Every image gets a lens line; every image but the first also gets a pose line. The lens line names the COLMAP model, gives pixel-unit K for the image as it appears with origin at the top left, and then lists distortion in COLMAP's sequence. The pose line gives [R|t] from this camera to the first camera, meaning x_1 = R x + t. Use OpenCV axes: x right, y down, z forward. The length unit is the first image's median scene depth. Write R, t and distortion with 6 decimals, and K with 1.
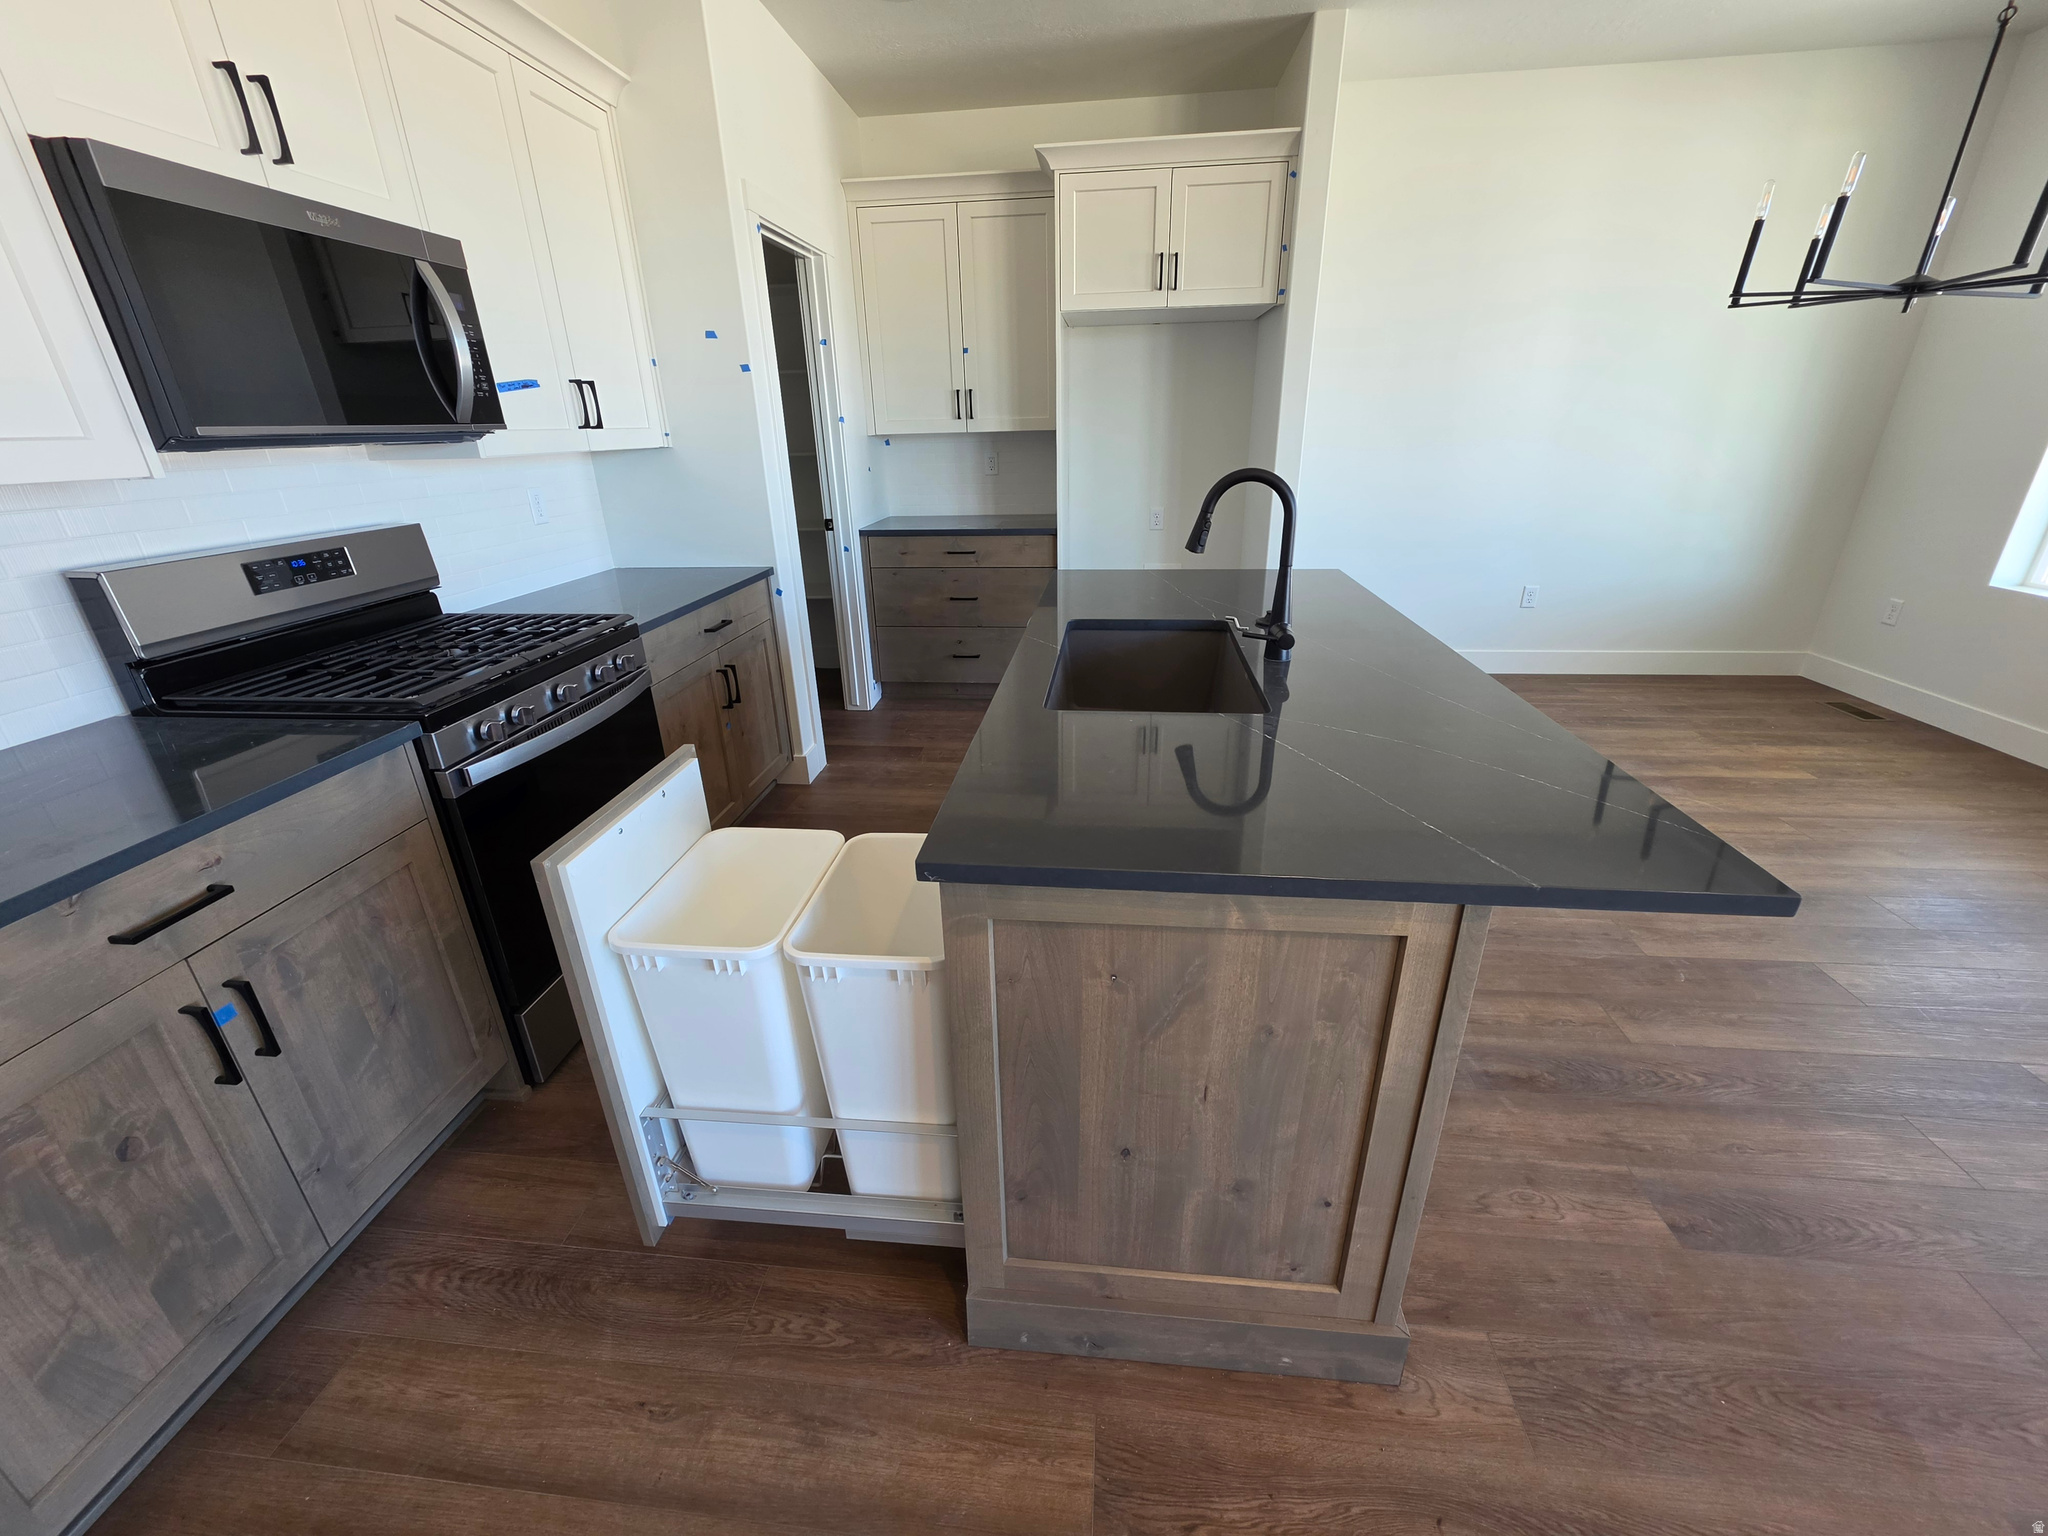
lens RADIAL K [[816.2, 0, 1021.0], [0, 816.2, 760.4], [0, 0, 1]] dist [-0.006558, 0.002306]
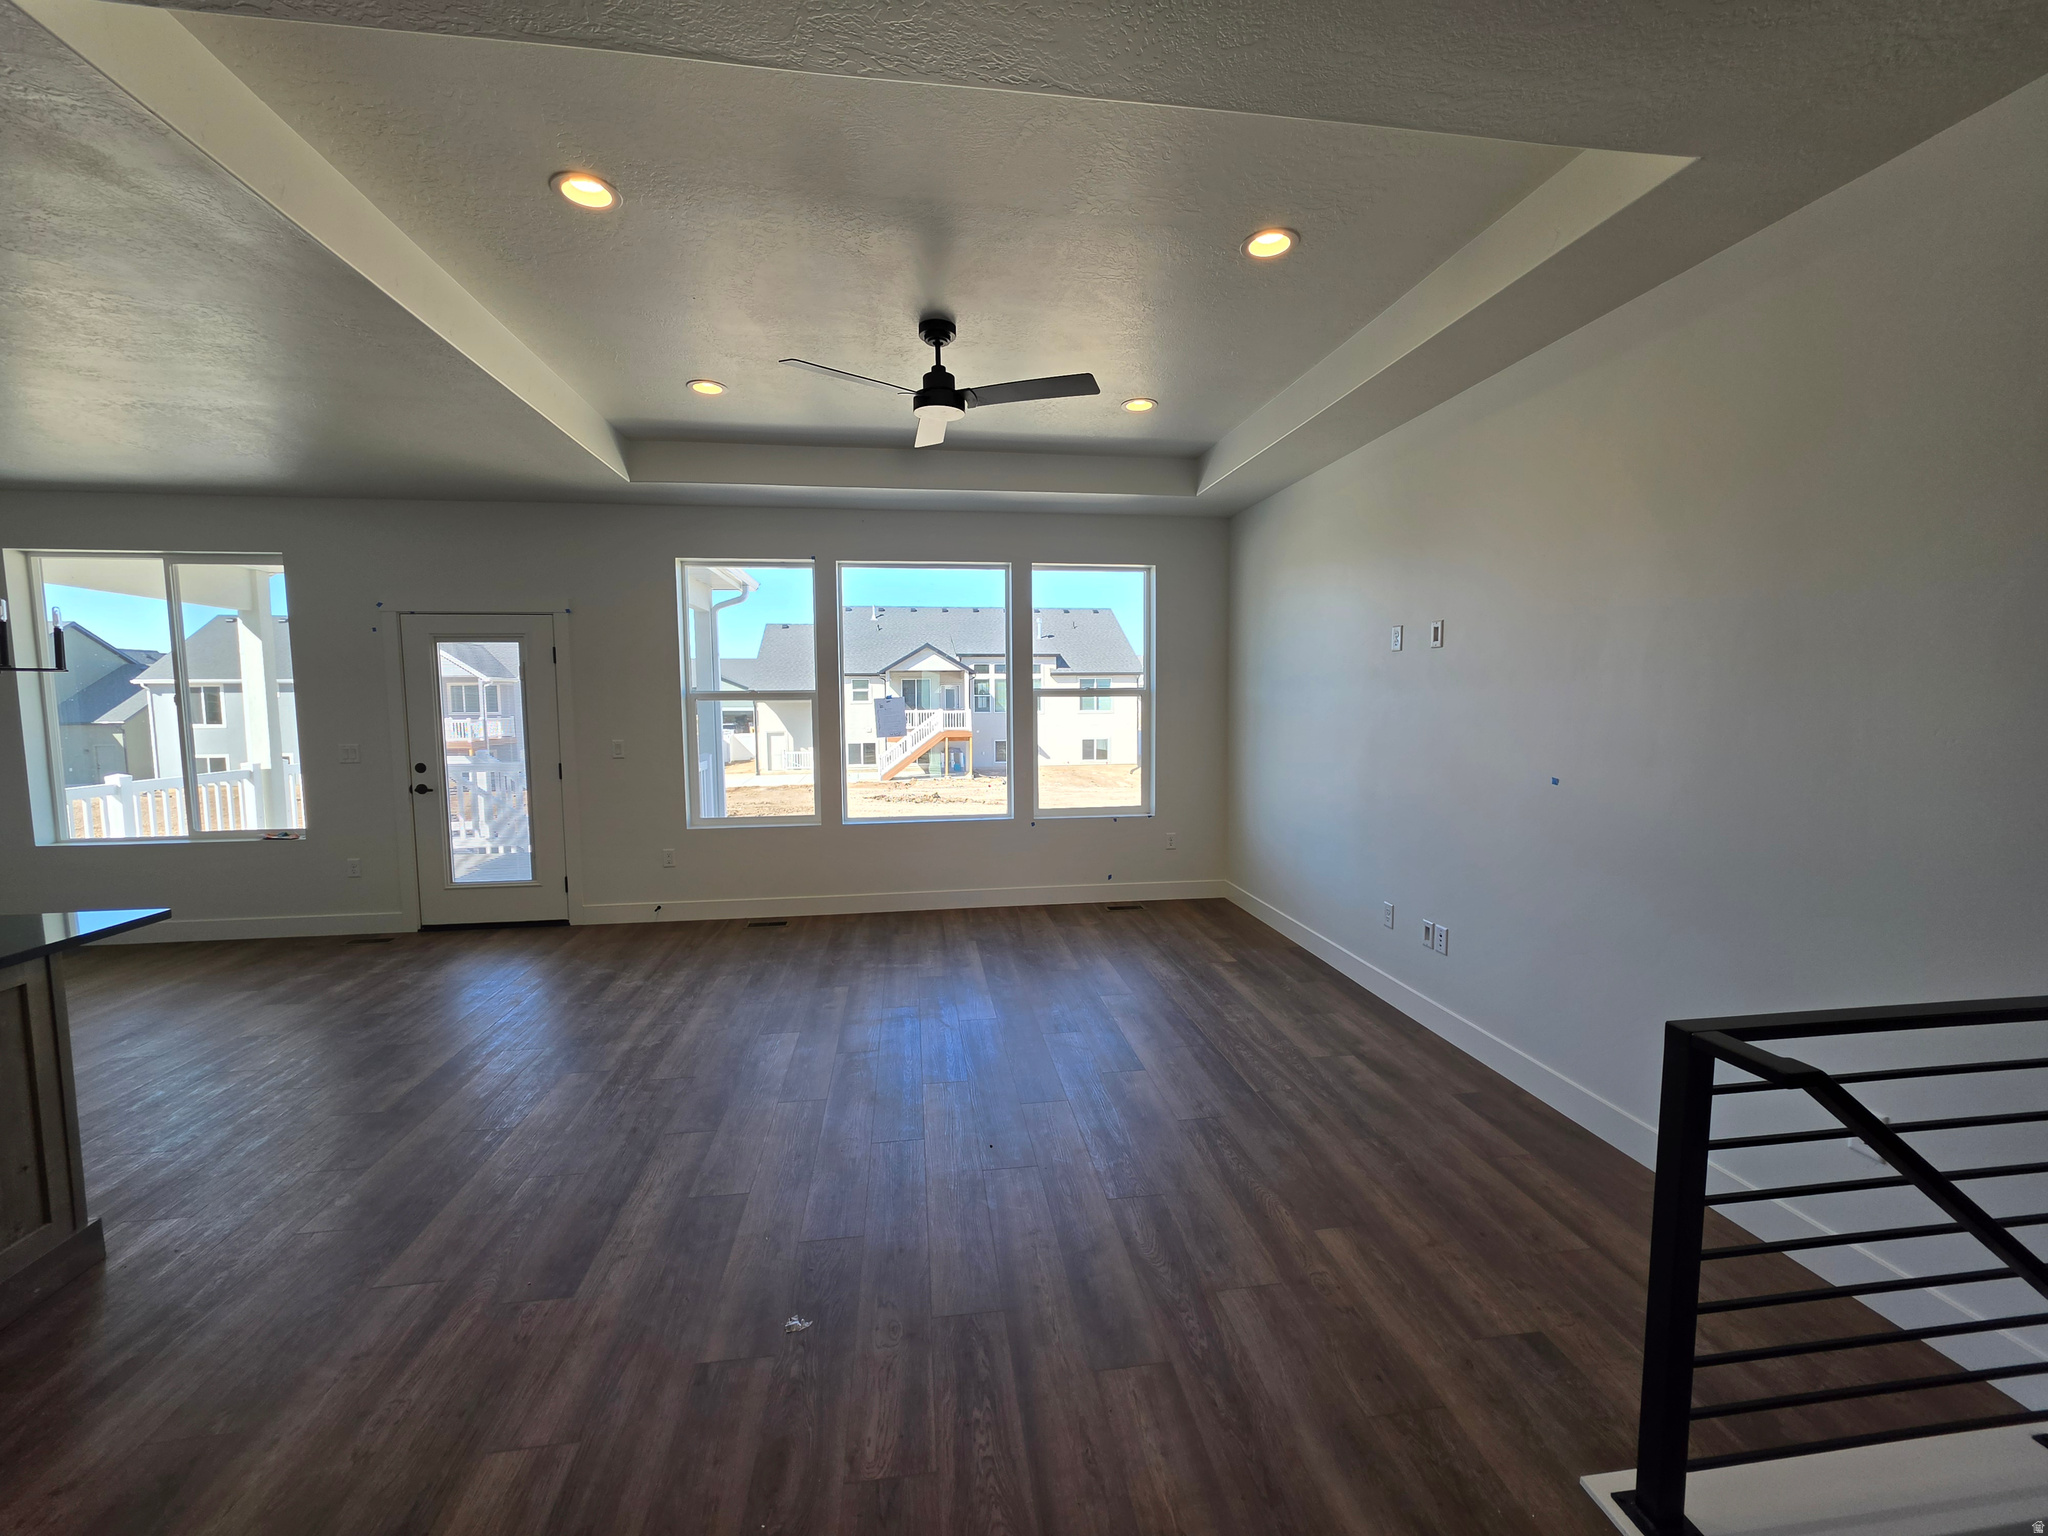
lens RADIAL K [[816.2, 0, 1021.0], [0, 816.2, 760.4], [0, 0, 1]] dist [-0.006558, 0.002306]
pose [[-0.246163, -0.051220, 0.967874, -0.729819], [0.384519, 0.911493, 0.146032, 0.125532], [-0.889691, 0.408113, -0.204681, -0.370759]]
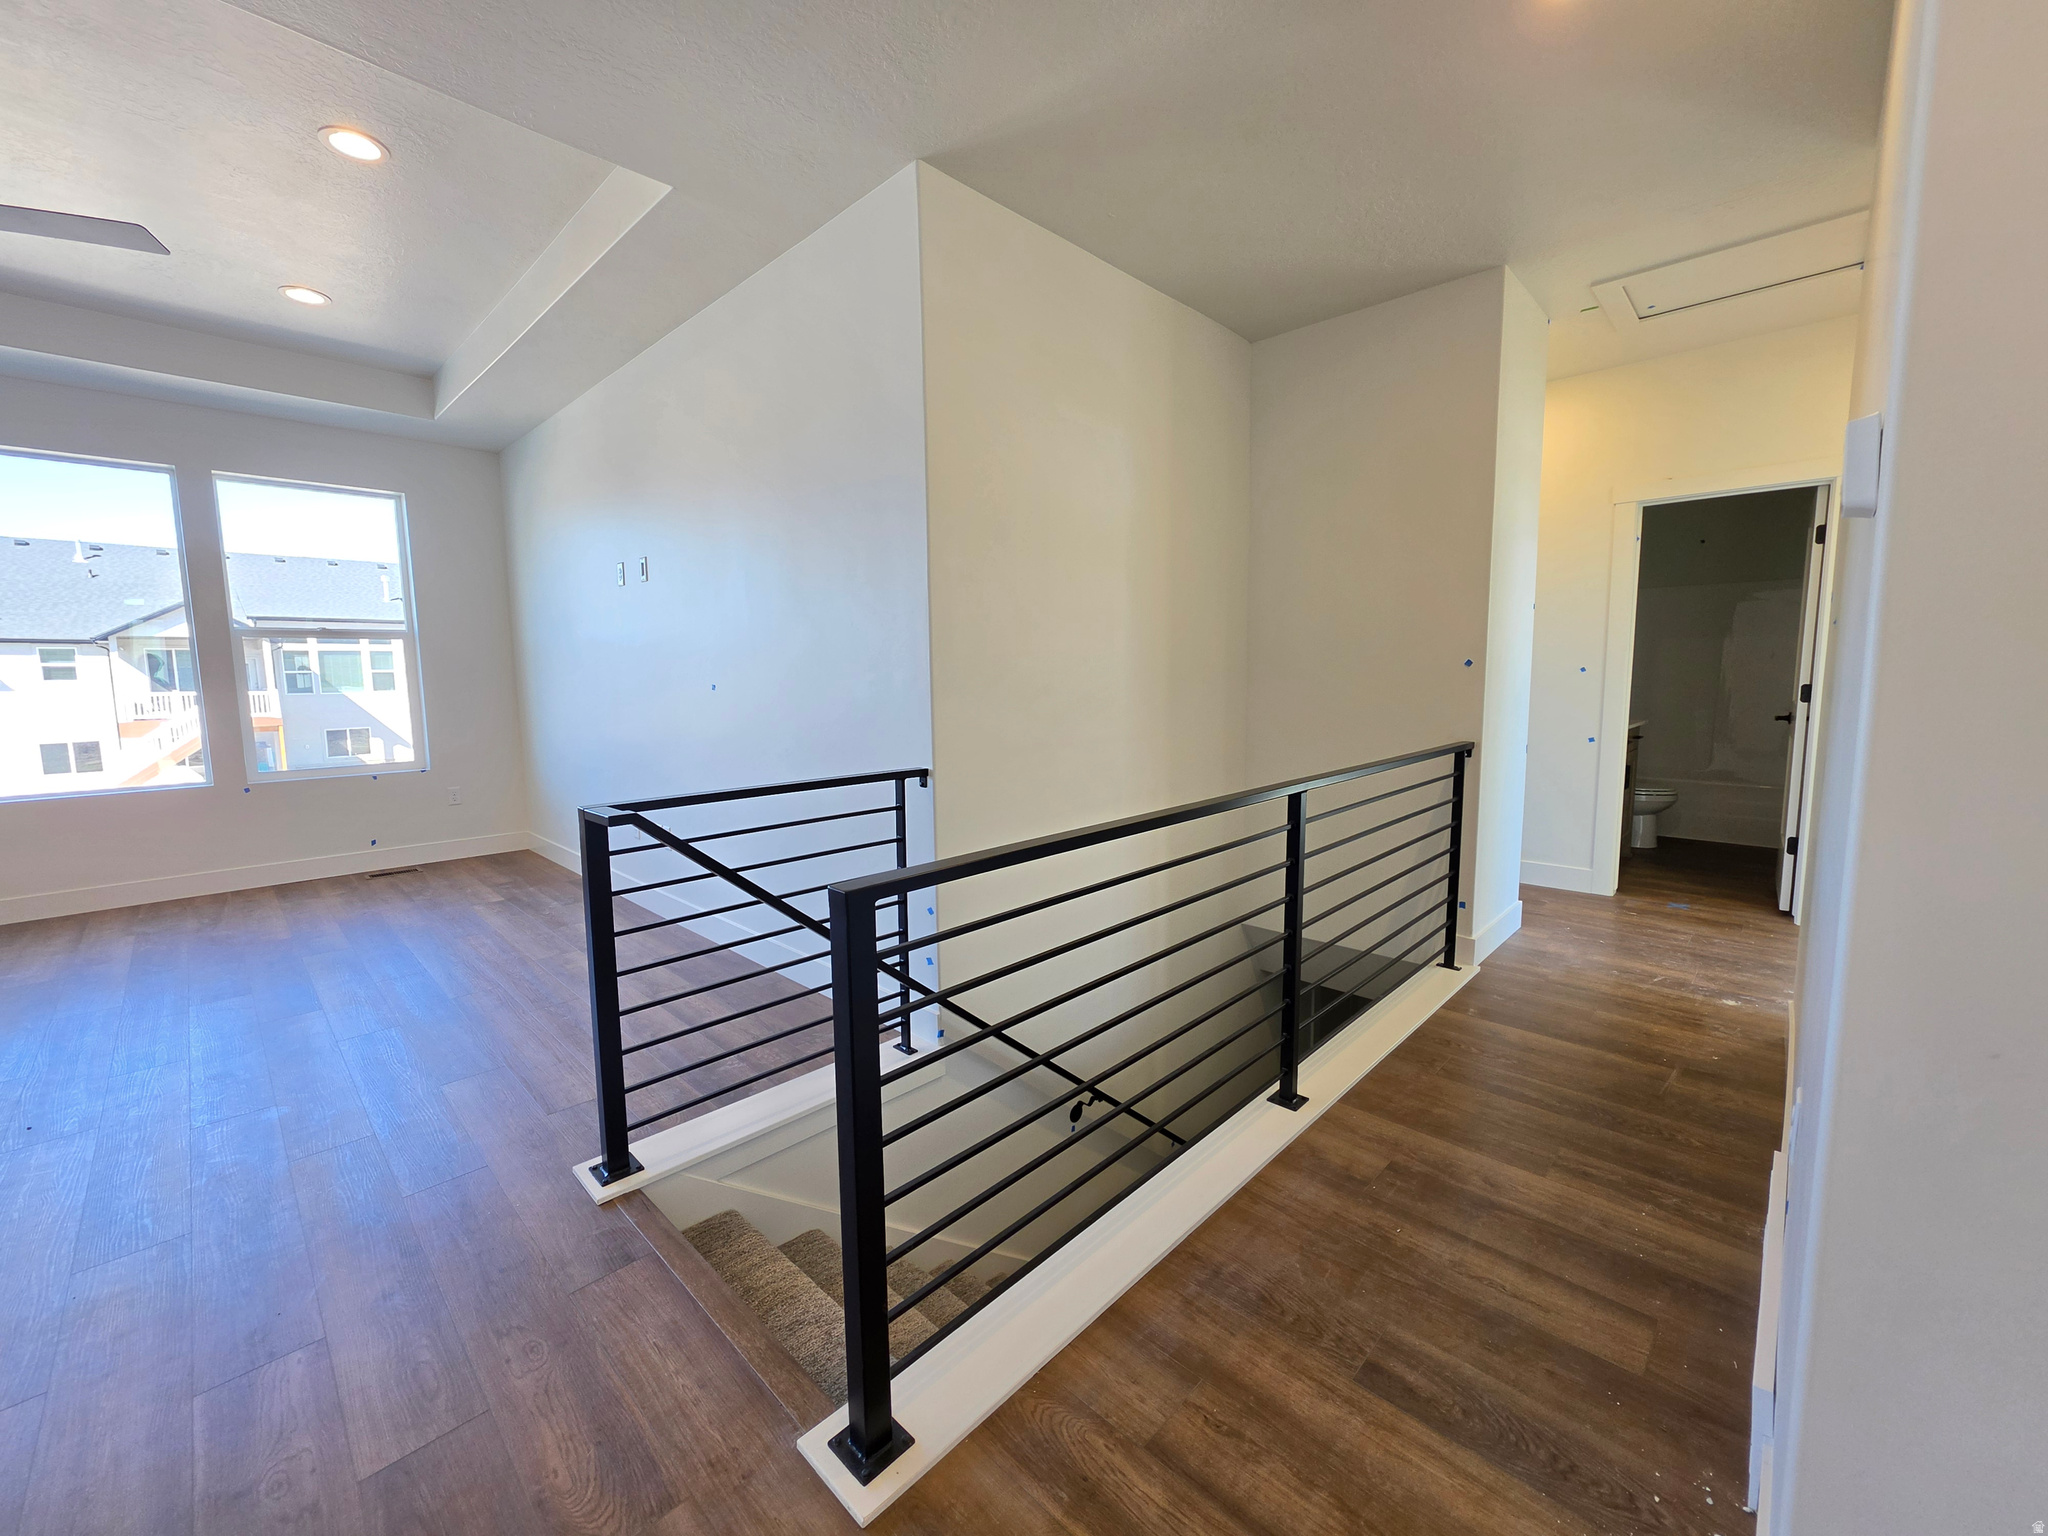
lens RADIAL K [[816.2, 0, 1021.0], [0, 816.2, 760.4], [0, 0, 1]] dist [-0.006558, 0.002306]
pose [[-0.788872, -0.034921, 0.613564, -1.063682], [0.264814, 0.881625, 0.390654, 0.291788], [-0.554575, 0.470656, -0.686243, -0.512943]]
